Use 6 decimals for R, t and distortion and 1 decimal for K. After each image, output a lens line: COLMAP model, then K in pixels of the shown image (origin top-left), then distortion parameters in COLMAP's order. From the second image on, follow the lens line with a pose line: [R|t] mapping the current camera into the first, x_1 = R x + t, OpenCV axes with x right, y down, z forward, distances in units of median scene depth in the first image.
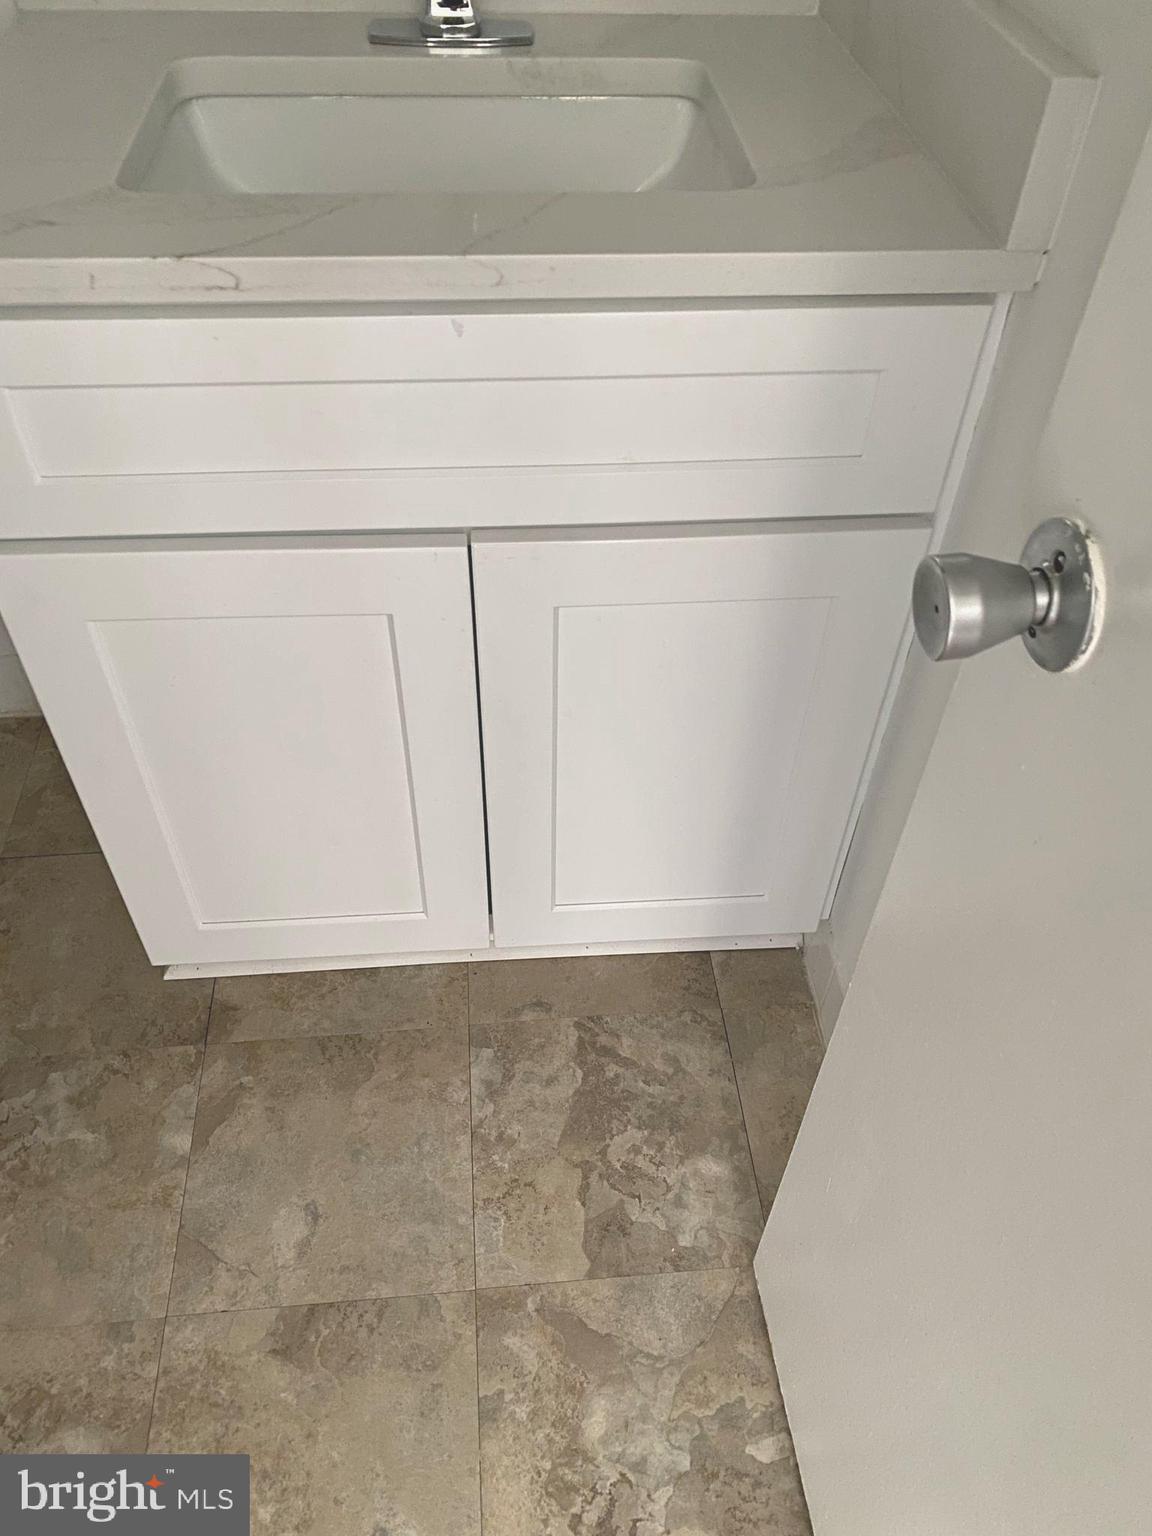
lens RADIAL K [[1183.4, 0, 564.8], [0, 1183.4, 758.2], [0, 0, 1]] dist [0.025993, -0.025515]
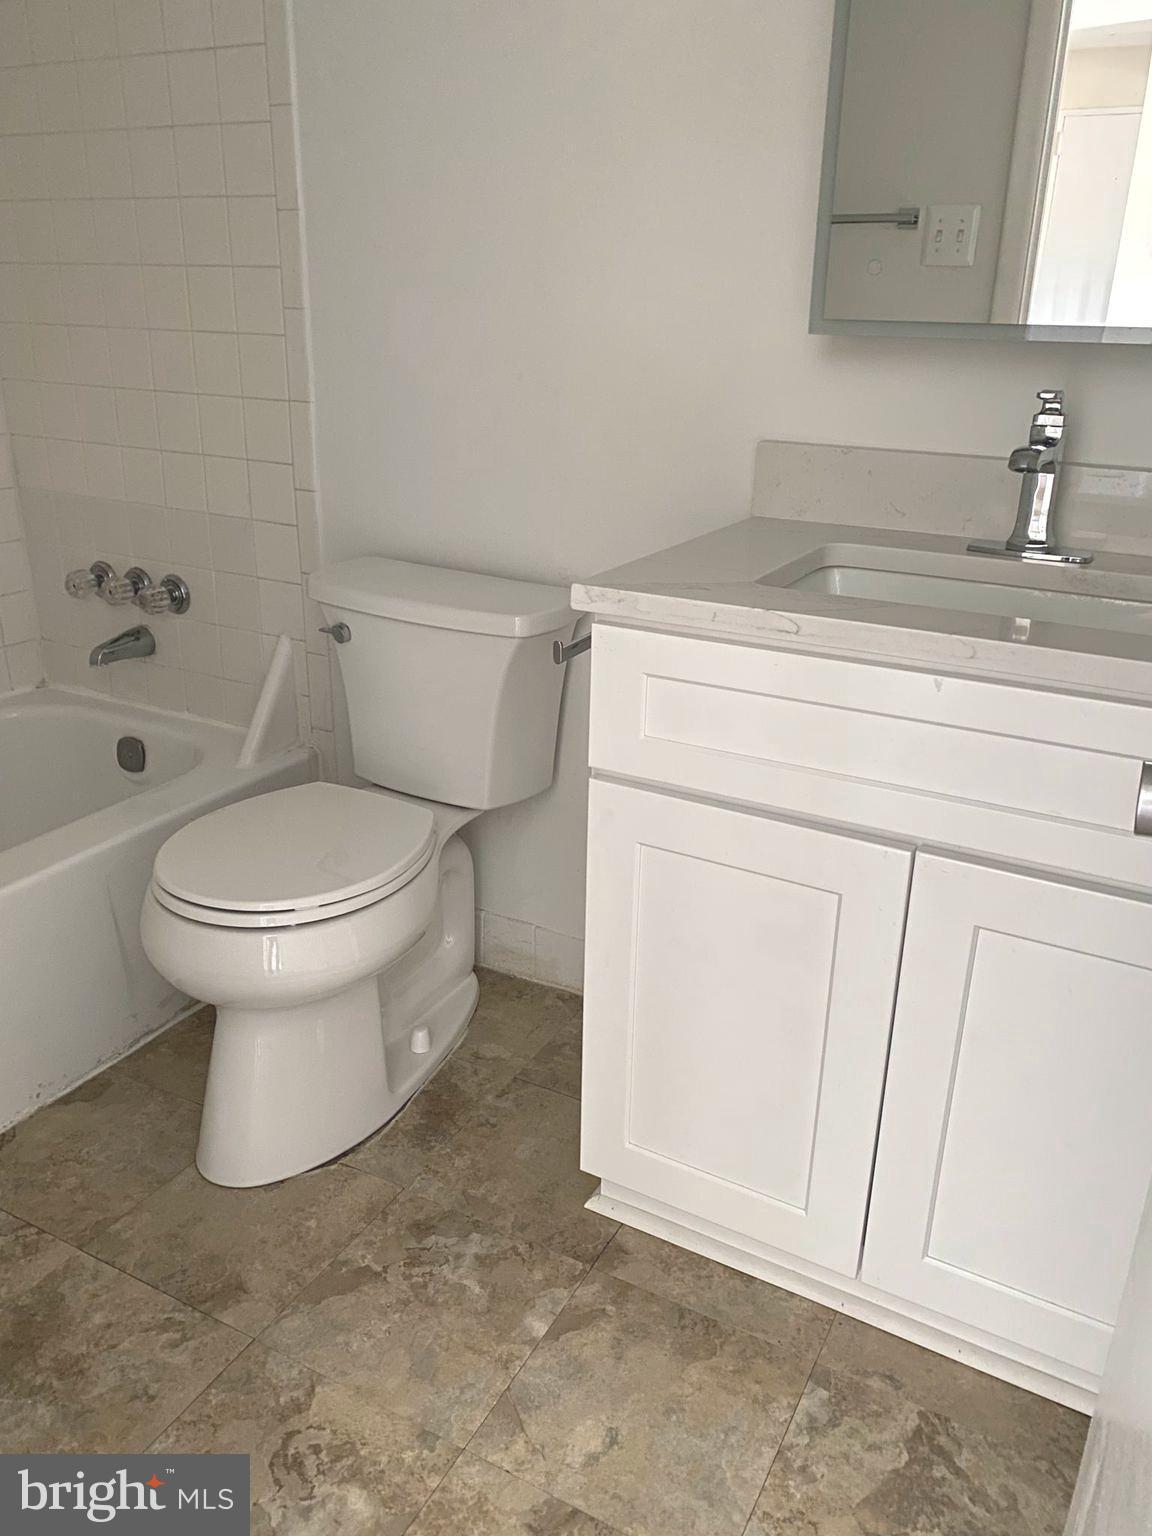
lens RADIAL K [[1183.4, 0, 575.5], [0, 1183.4, 778.6], [0, 0, 1]] dist [0.025993, -0.025515]
pose [[0.835587, 0.196258, -0.513106, 0.184494], [-0.402310, 0.854625, -0.328273, 0.229996], [0.374087, 0.480728, 0.793070, -0.139678]]
